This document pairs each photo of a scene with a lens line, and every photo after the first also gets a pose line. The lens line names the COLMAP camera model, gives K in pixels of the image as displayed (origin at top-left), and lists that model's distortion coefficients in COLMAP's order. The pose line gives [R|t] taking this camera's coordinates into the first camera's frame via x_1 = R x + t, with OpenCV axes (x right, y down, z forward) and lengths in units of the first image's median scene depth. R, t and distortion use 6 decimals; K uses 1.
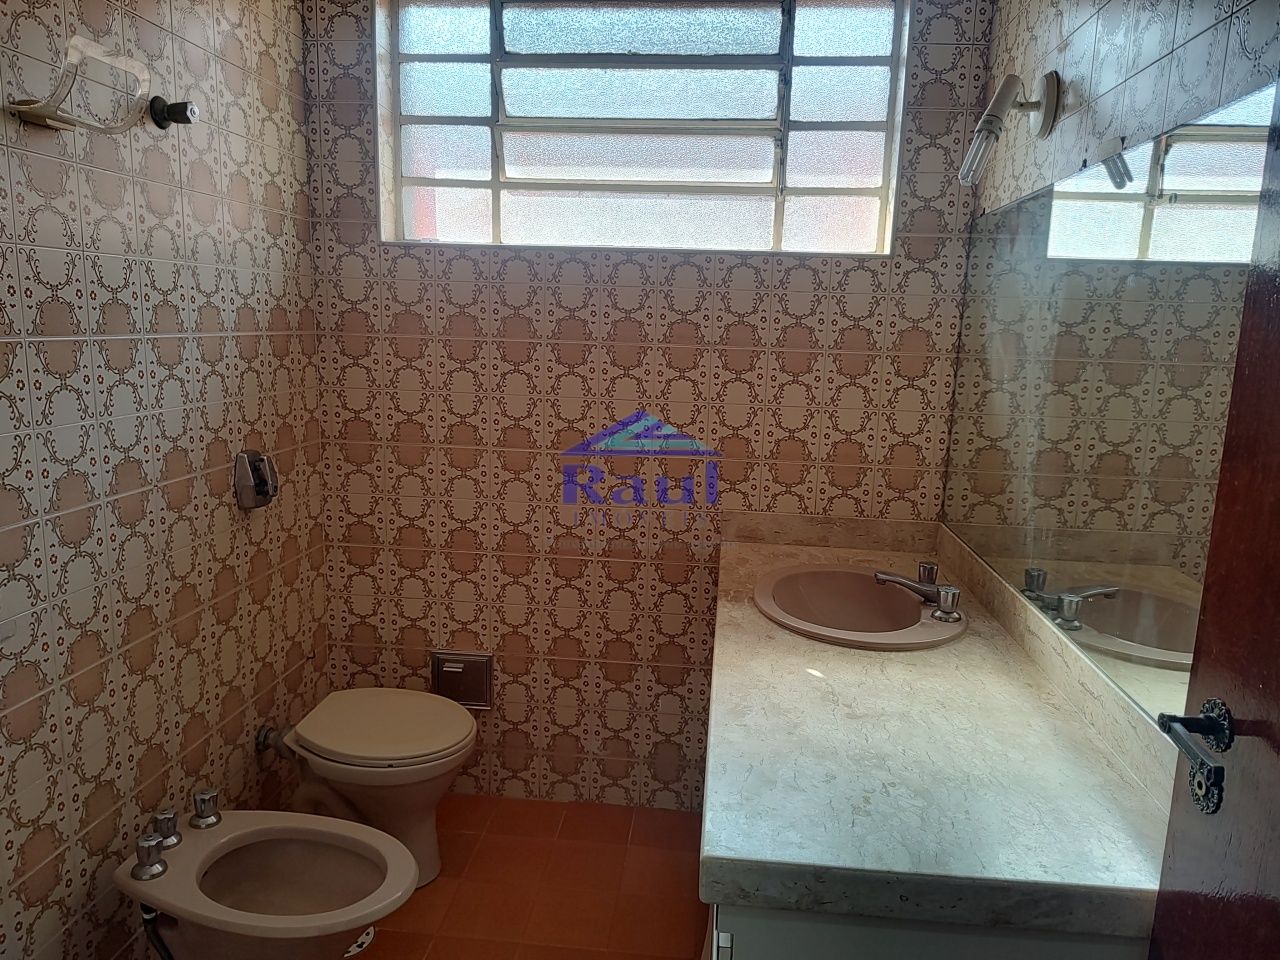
lens RADIAL K [[879.4, 0, 664.0], [0, 879.4, 486.3], [0, 0, 1]] dist [0.032538, -0.048683]
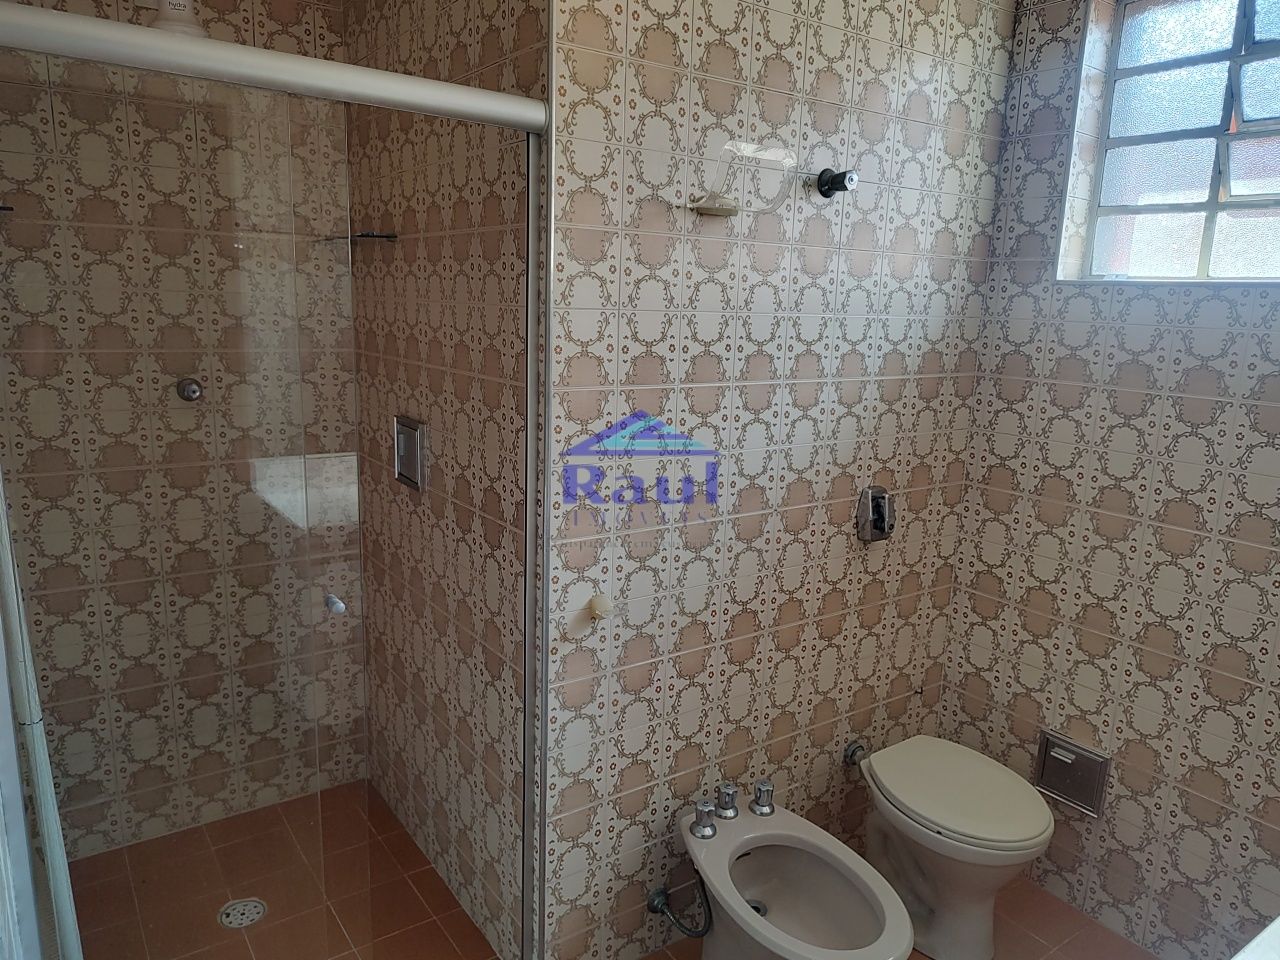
lens RADIAL K [[879.4, 0, 637.6], [0, 879.4, 490.4], [0, 0, 1]] dist [0.032538, -0.048683]
pose [[0.641381, 0.151849, -0.752046, 0.132208], [-0.153157, 0.985829, 0.068434, -0.060128], [0.751780, 0.071289, 0.655549, 0.086480]]
